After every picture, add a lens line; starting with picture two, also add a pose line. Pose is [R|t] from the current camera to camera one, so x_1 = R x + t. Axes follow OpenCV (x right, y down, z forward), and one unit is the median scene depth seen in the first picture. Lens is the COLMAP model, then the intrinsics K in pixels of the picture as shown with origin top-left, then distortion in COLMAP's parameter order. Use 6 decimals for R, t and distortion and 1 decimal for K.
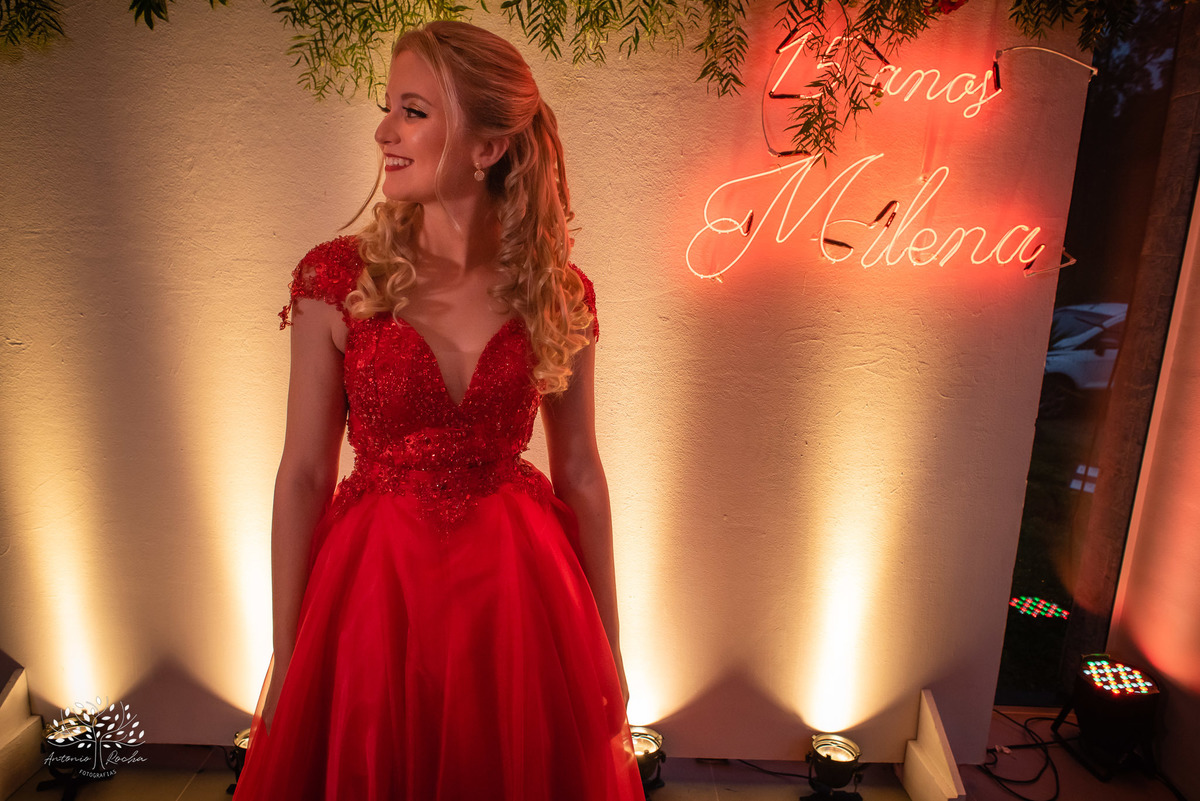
lens RADIAL K [[783.4, 0, 593.6], [0, 783.4, 402.4], [0, 0, 1]] dist [0.004422, -0.005356]
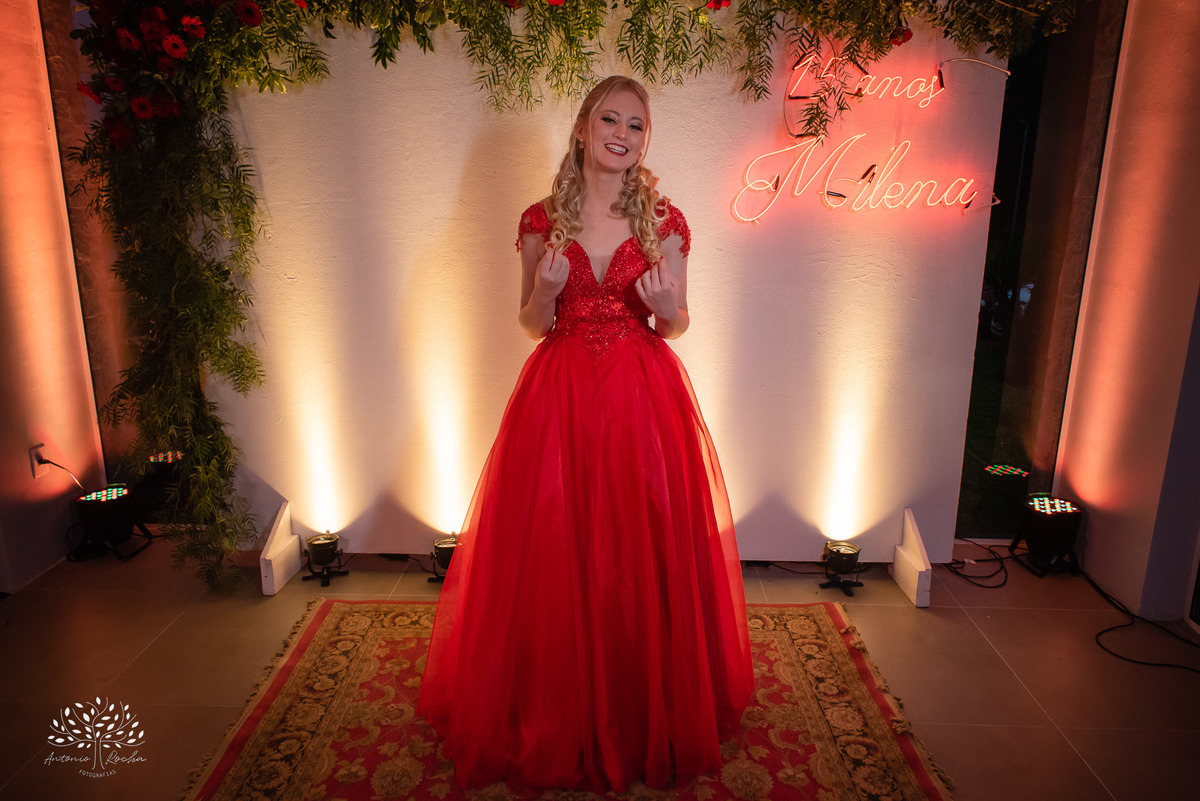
lens RADIAL K [[823.7, 0, 592.0], [0, 823.7, 404.1], [0, 0, 1]] dist [0.005463, -0.006676]
pose [[0.998849, -0.020232, -0.043482, -0.095540], [0.021481, 0.999364, 0.028451, 0.143317], [0.042879, -0.029352, 0.998649, -0.608936]]
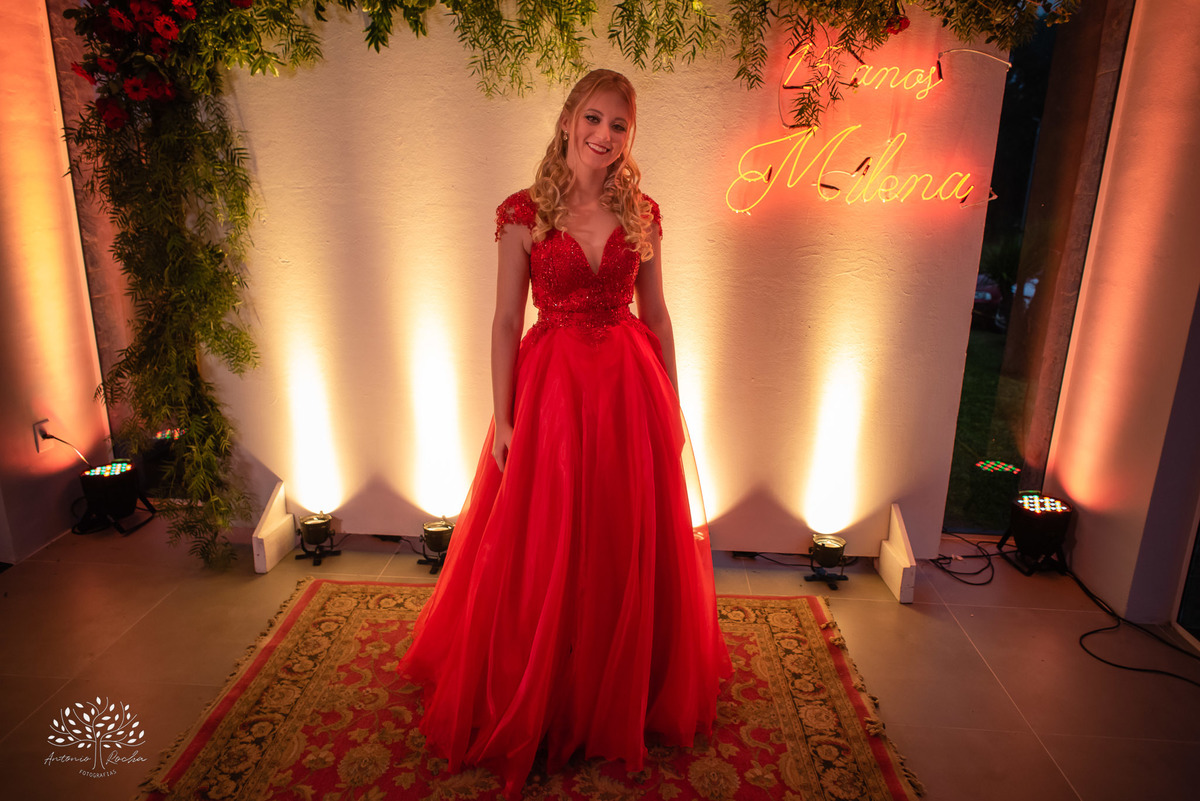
lens RADIAL K [[783.4, 0, 593.6], [0, 783.4, 402.4], [0, 0, 1]] dist [0.004422, -0.005356]
pose [[0.997734, 0.002947, -0.067215, -0.032995], [0.000464, 0.998715, 0.050671, 0.128965], [0.067278, -0.050587, 0.996451, -0.528725]]
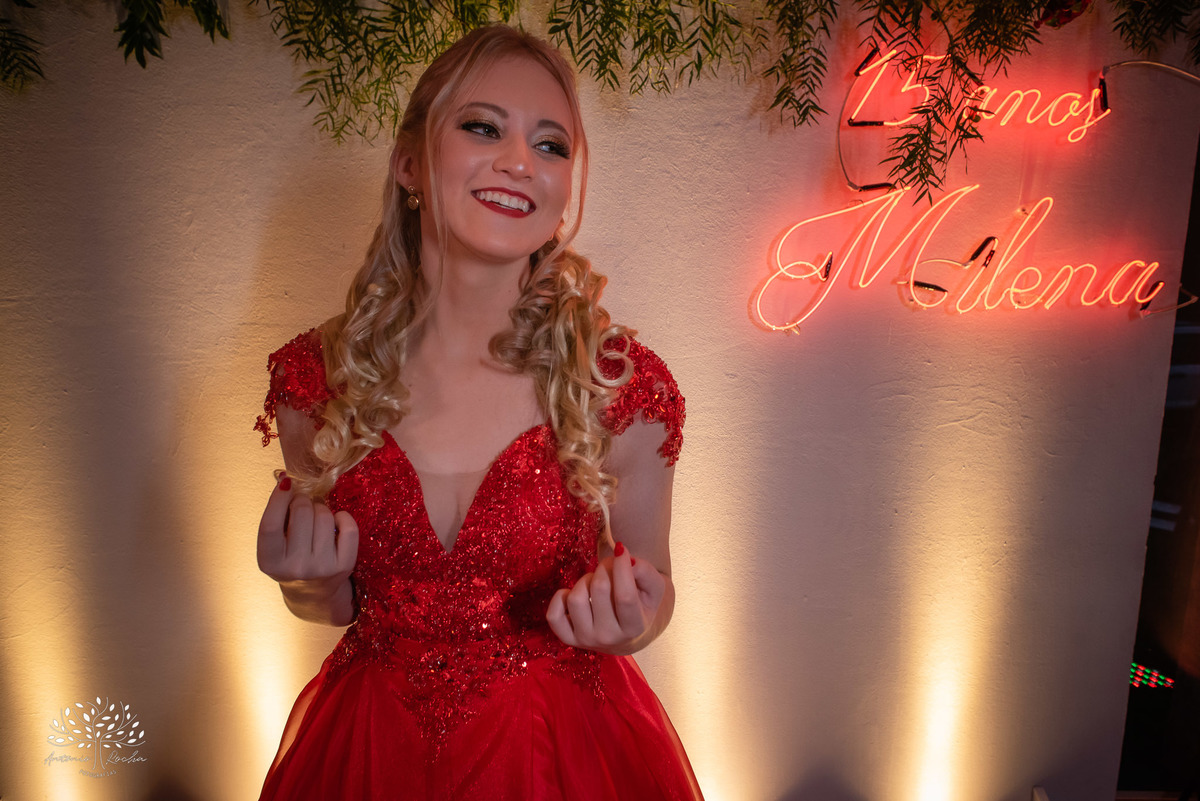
lens RADIAL K [[806.9, 0, 600.0], [0, 806.9, 400.5], [0, 0, 1]] dist [-0.000467, -0.001119]
pose [[0.999539, -0.029486, 0.007248, -0.068358], [0.029746, 0.998806, -0.038754, -0.051727], [-0.006097, 0.038952, 0.999222, 0.104589]]
